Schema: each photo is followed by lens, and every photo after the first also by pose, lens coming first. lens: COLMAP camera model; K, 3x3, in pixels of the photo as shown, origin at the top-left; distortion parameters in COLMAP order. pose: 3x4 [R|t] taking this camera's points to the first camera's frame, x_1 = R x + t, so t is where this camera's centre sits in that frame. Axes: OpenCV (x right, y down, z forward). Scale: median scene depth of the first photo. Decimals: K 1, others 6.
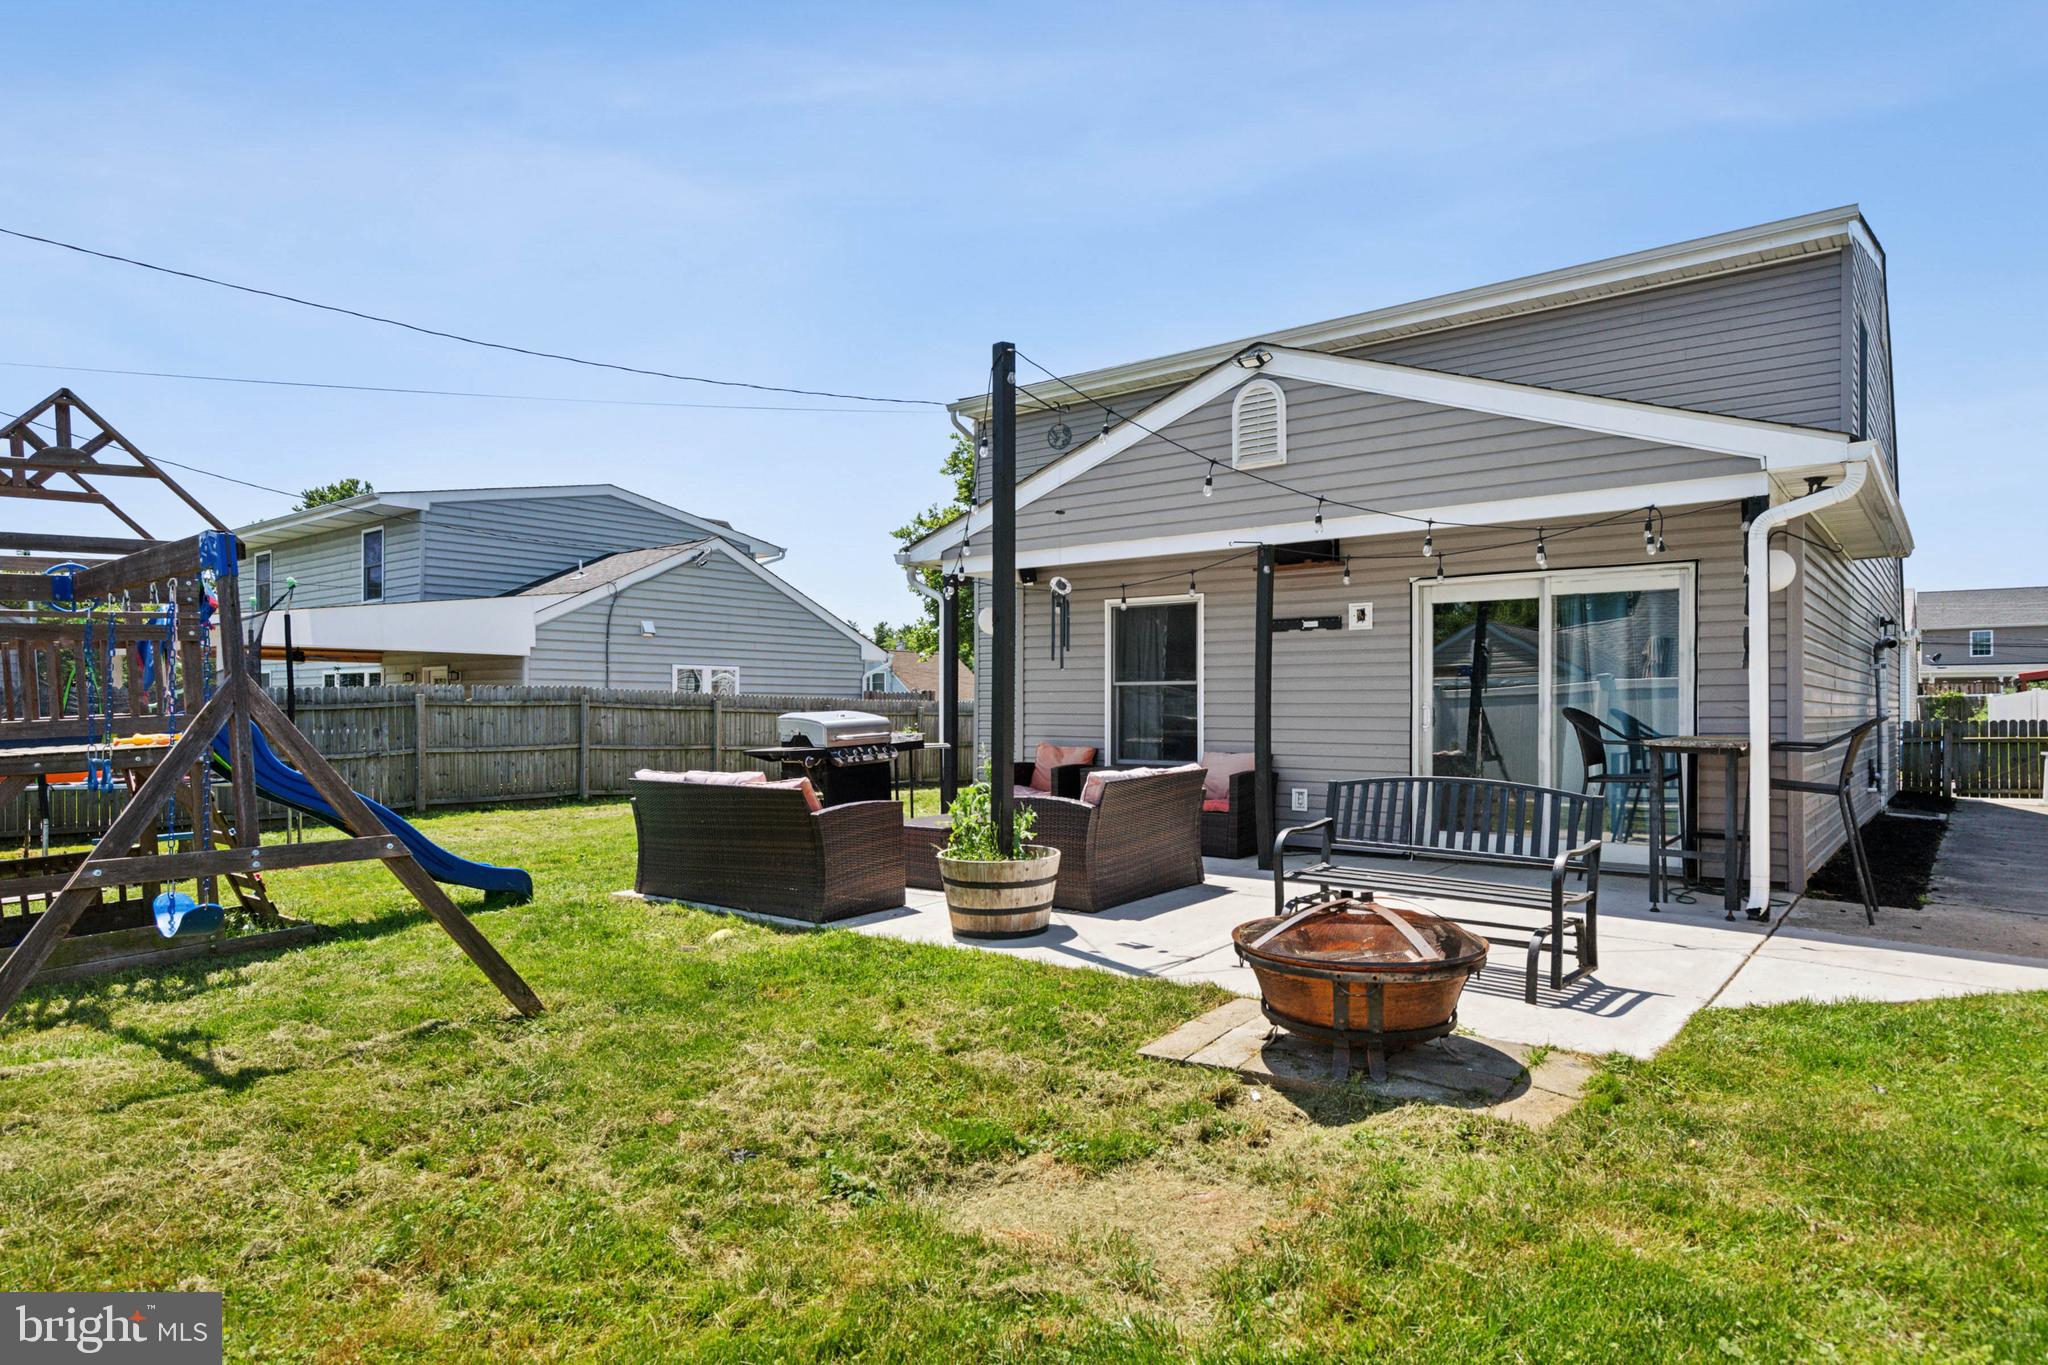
lens RADIAL K [[1168.1, 0, 1022.3], [0, 1168.1, 693.5], [0, 0, 1]] dist [-0.003826, -0.000401]
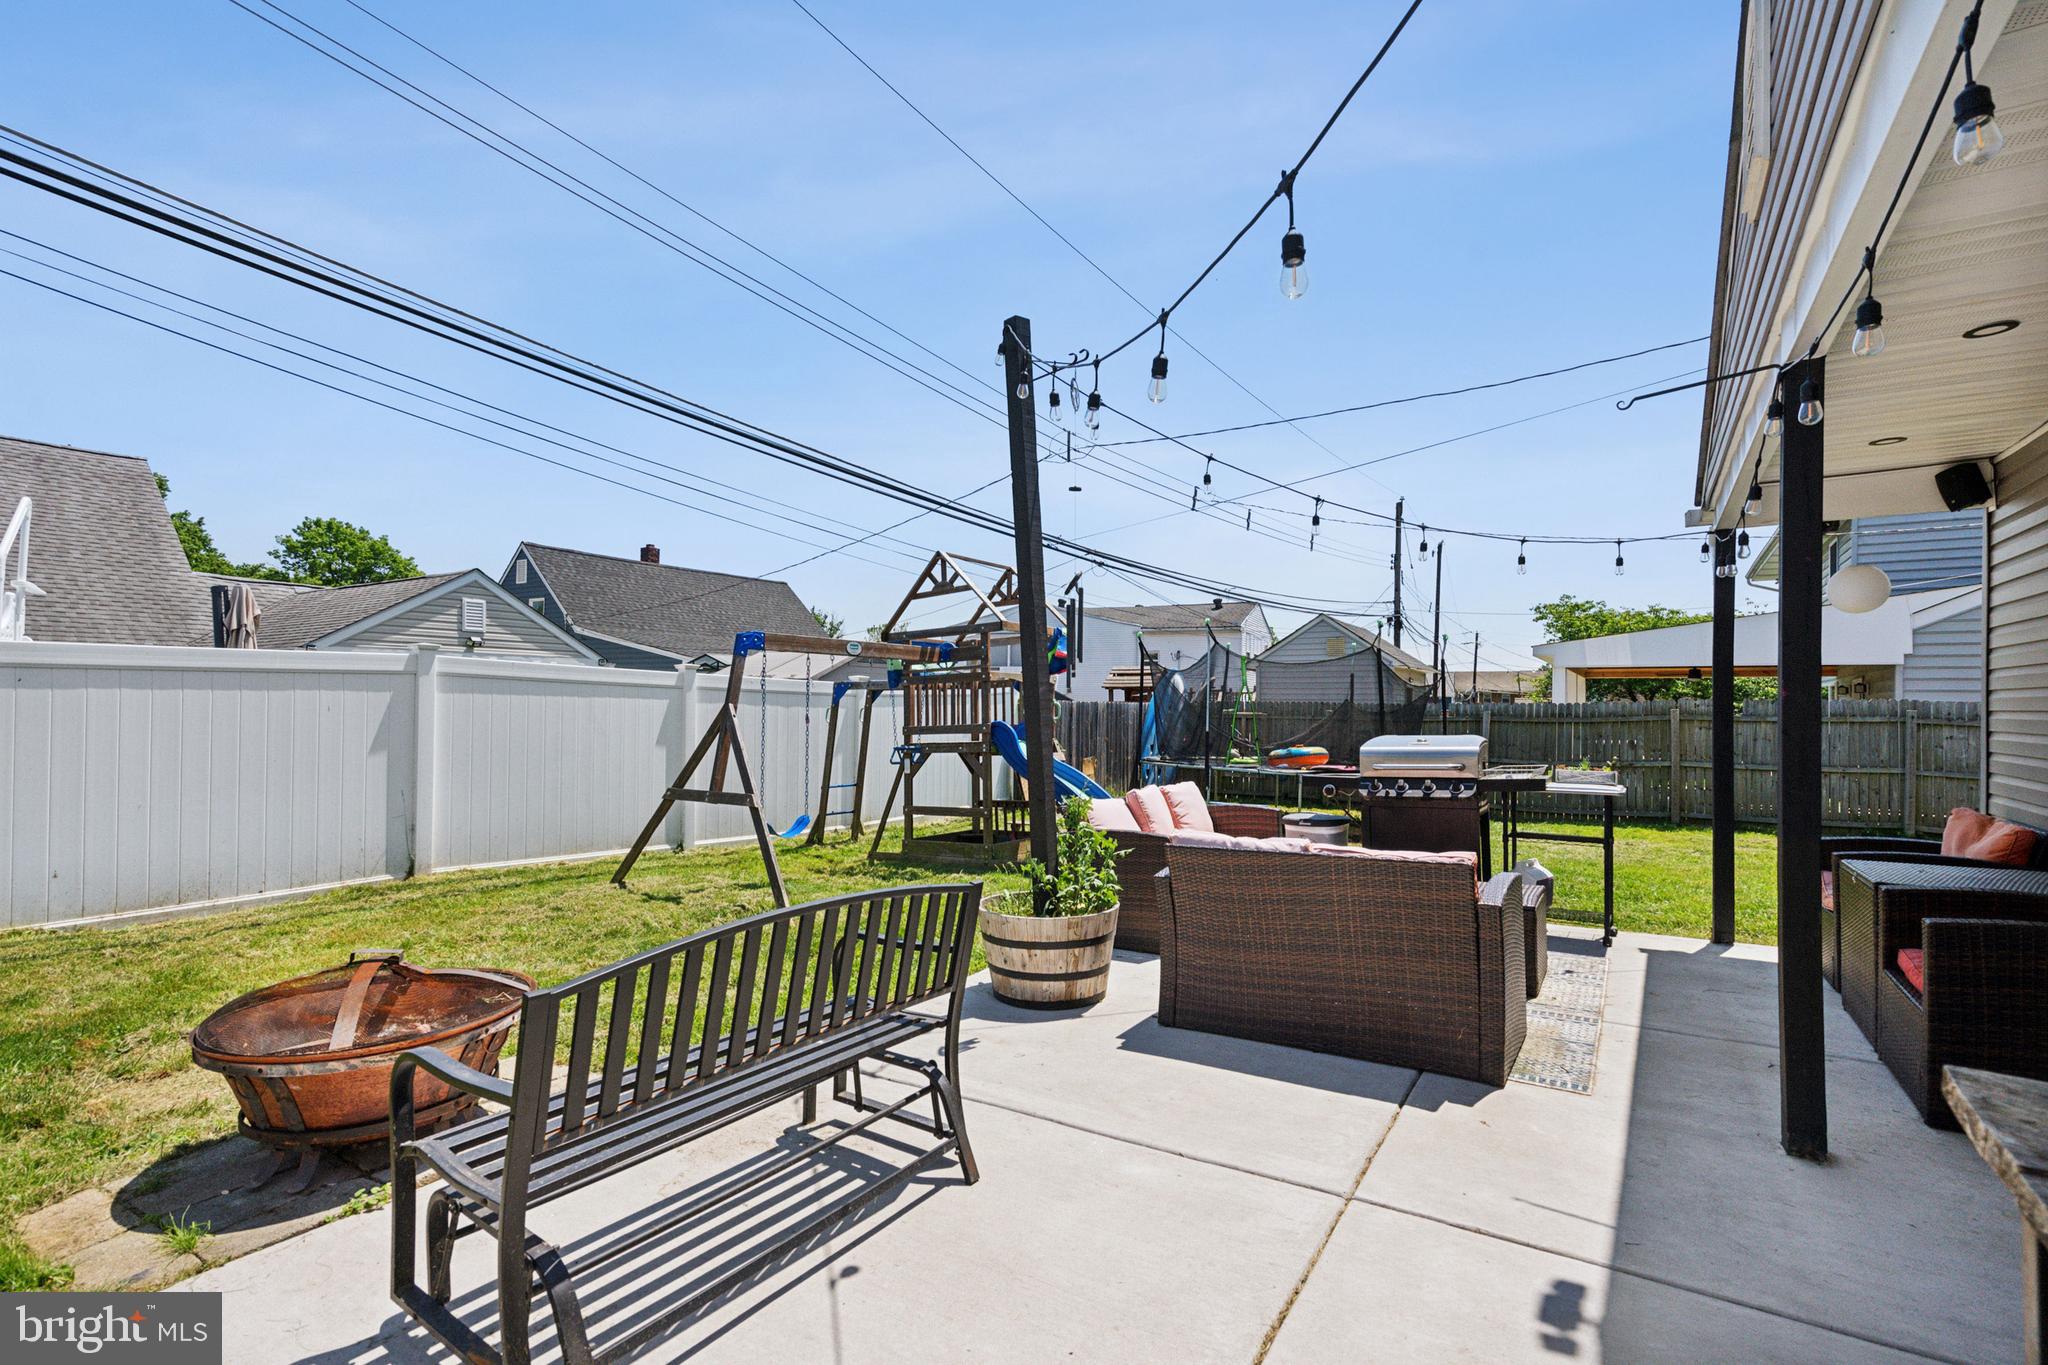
lens RADIAL K [[952.0, 0, 1022.7], [0, 952.0, 692.7], [0, 0, 1]] dist [-0.003590, 0.001453]
pose [[0.132763, -0.013238, -0.991059, 0.220958], [0.003156, 0.999911, -0.012933, -0.004375], [0.991143, -0.001411, 0.132793, 0.287211]]
